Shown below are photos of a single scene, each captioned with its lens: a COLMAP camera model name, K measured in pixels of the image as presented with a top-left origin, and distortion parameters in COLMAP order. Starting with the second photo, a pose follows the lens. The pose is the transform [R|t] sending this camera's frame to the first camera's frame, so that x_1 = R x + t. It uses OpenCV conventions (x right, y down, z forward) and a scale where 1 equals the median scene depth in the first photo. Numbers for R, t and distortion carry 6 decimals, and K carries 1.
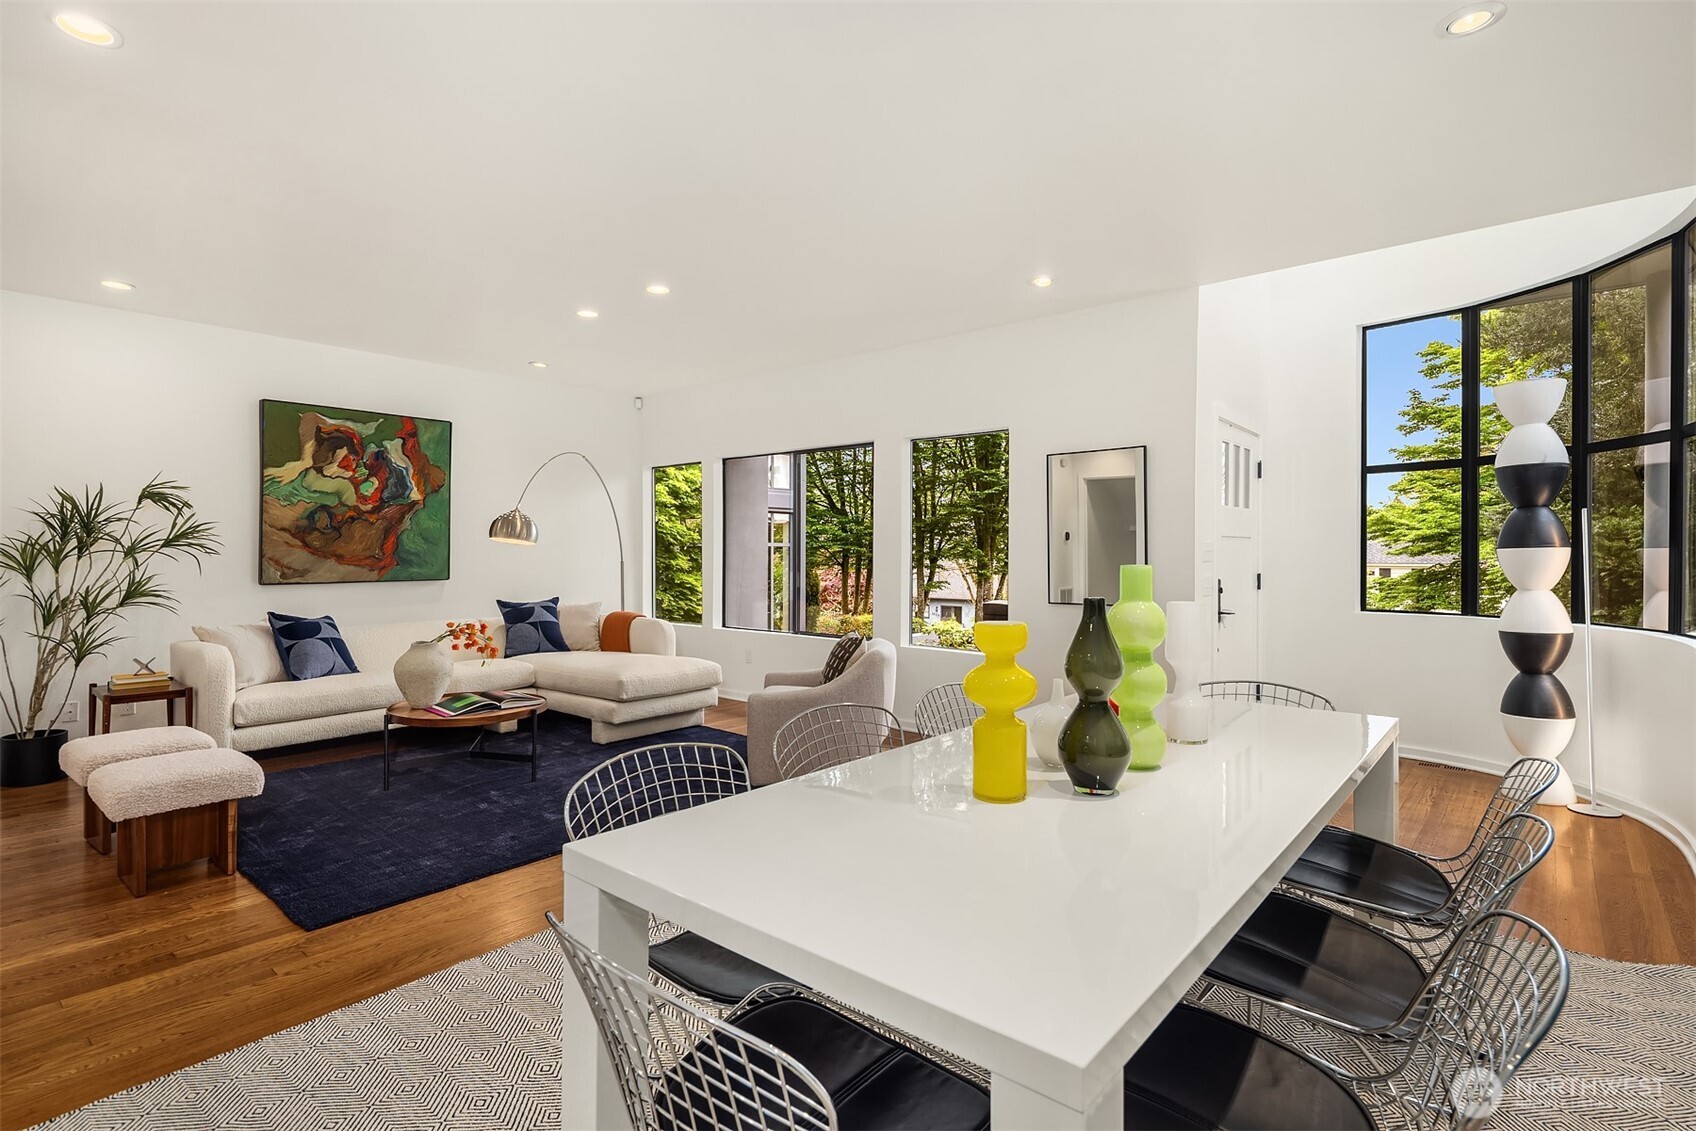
lens RADIAL K [[827.7, 0, 847.2], [0, 827.7, 556.4], [0, 0, 1]] dist [-0.000231, -0.000260]
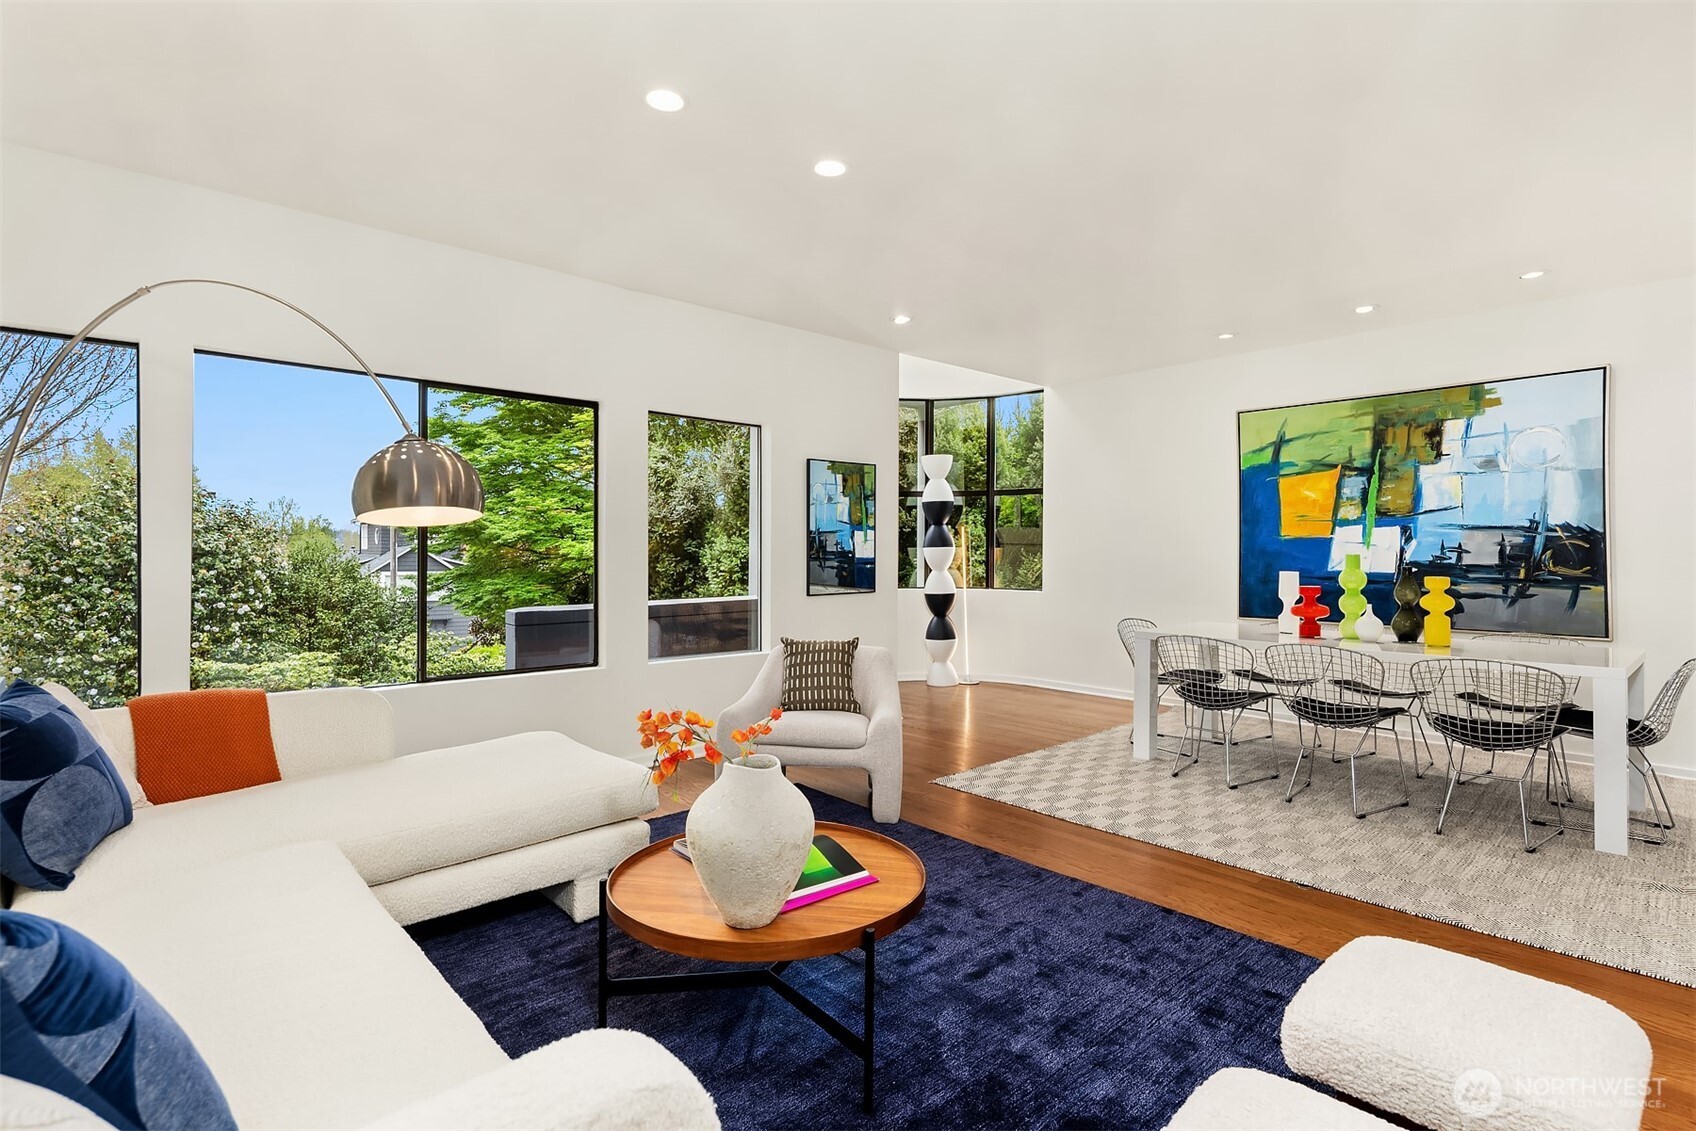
lens RADIAL K [[827.7, 0, 847.2], [0, 827.7, 556.4], [0, 0, 1]] dist [-0.000231, -0.000260]
pose [[0.114549, -0.005835, 0.993400, -0.954206], [0.002612, 0.999981, 0.005572, -0.000444], [-0.993414, 0.001956, 0.114562, 0.941195]]
